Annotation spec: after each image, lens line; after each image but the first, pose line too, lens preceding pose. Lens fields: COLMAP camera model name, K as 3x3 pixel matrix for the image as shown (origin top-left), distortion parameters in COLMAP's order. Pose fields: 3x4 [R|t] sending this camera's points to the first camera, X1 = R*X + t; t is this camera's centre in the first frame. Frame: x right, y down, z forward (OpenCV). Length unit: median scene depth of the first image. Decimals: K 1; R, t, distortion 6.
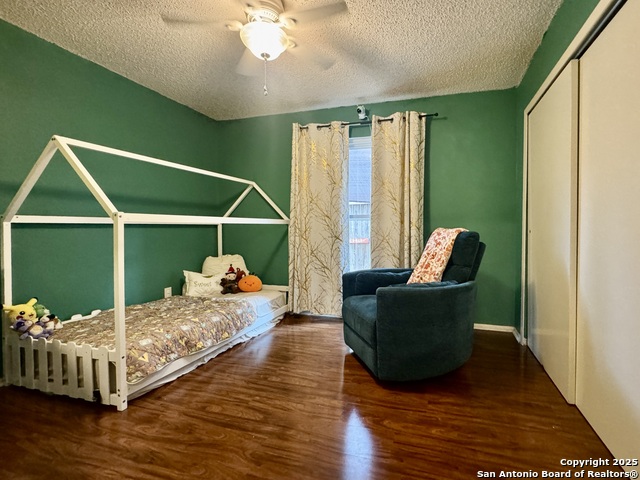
lens RADIAL K [[308.3, 0, 322.3], [0, 308.3, 234.4], [0, 0, 1]] dist [-0.004093, 0.000461]
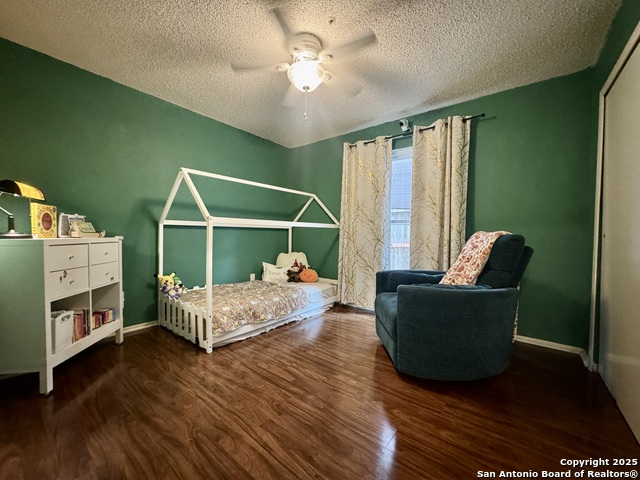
lens RADIAL K [[255.9, 0, 314.0], [0, 255.9, 242.9], [0, 0, 1]] dist [-0.003250, 0.000298]
pose [[0.922582, 0.026824, -0.384868, 0.221677], [-0.030121, 0.999543, -0.002539, 0.035214], [0.384624, 0.013935, 0.922968, 0.060914]]
